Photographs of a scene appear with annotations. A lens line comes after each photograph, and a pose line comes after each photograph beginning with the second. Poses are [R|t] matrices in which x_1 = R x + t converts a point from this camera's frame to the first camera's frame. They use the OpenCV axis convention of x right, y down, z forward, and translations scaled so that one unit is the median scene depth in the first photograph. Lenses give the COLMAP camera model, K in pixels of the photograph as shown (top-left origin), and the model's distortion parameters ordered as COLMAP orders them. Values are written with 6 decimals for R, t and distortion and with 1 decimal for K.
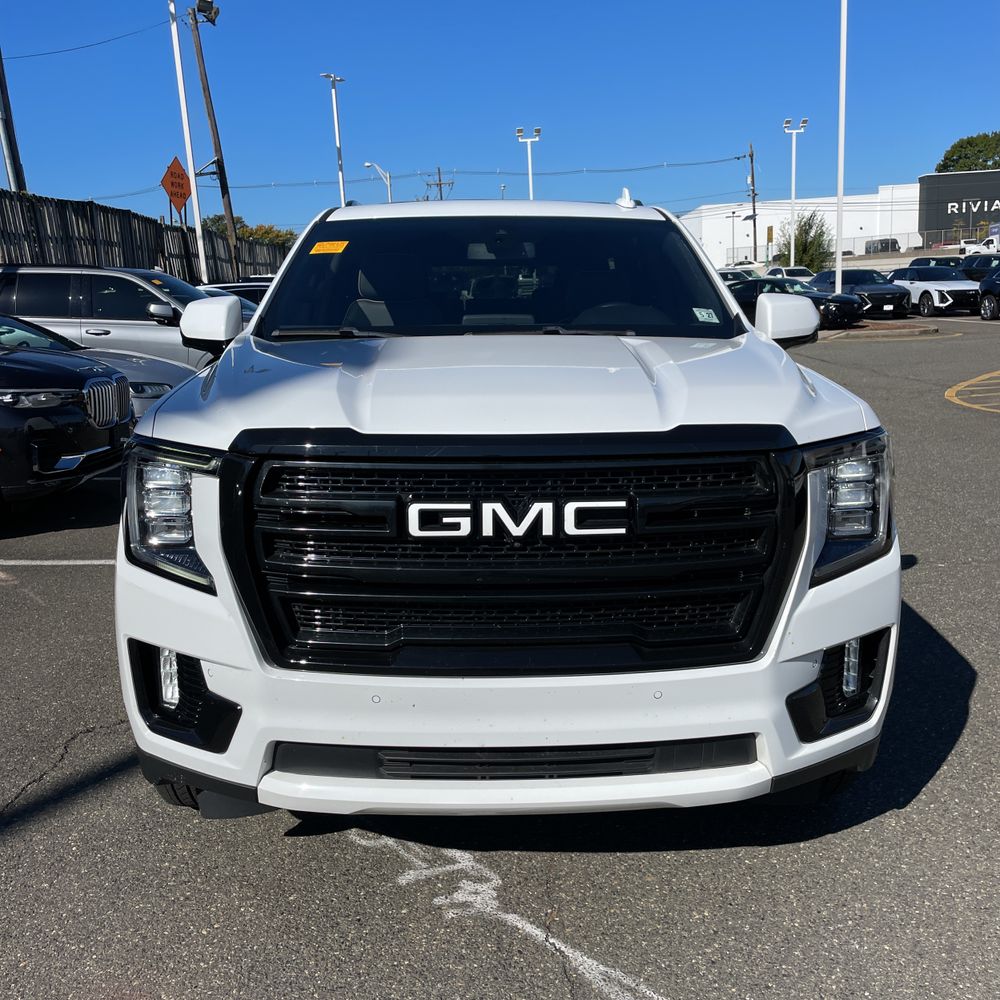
lens RADIAL K [[1041.7, 0, 496.9], [0, 1041.7, 504.3], [0, 0, 1]] dist [0.033100, 0.000000]
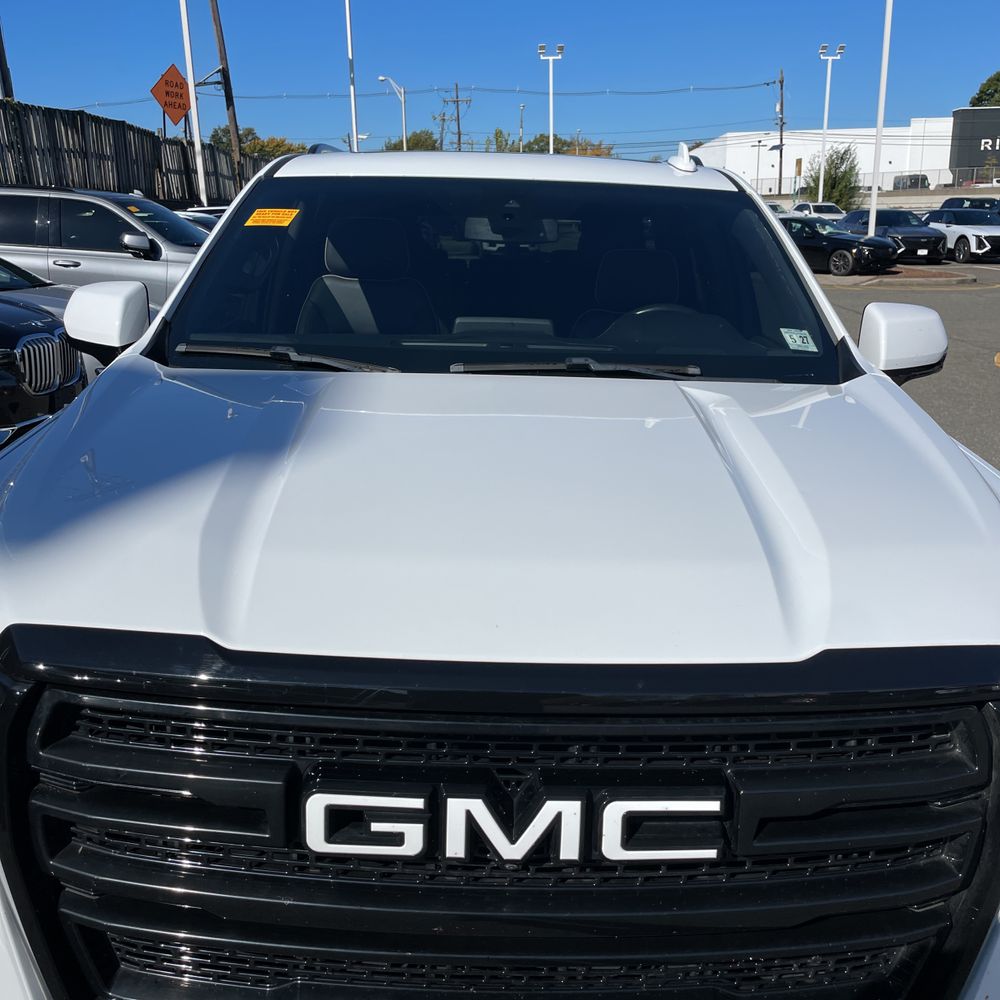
lens RADIAL K [[1041.7, 0, 499.7], [0, 1041.7, 498.9], [0, 0, 1]] dist [0.033100, 0.000000]
pose [[0.999378, 0.035166, -0.002824, 0.004730], [-0.034909, 0.997282, 0.064881, -0.100645], [0.005098, -0.064742, 0.997889, 0.260018]]
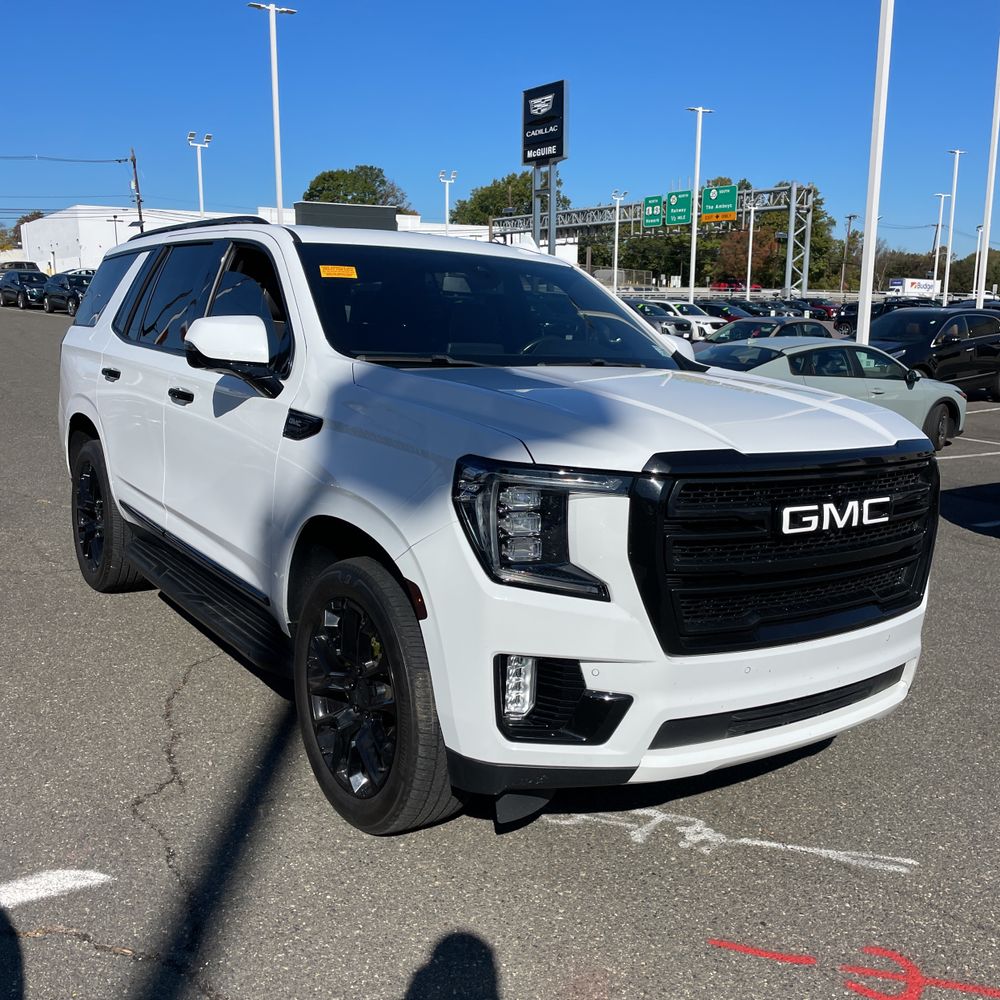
lens RADIAL K [[1041.7, 0, 532.5], [0, 1041.7, 496.3], [0, 0, 1]] dist [0.033100, 0.000000]
pose [[0.820432, -0.050480, 0.569511, -0.567827], [0.061107, 0.998131, 0.000441, -0.018338], [-0.568469, 0.034439, 0.821984, 0.071517]]
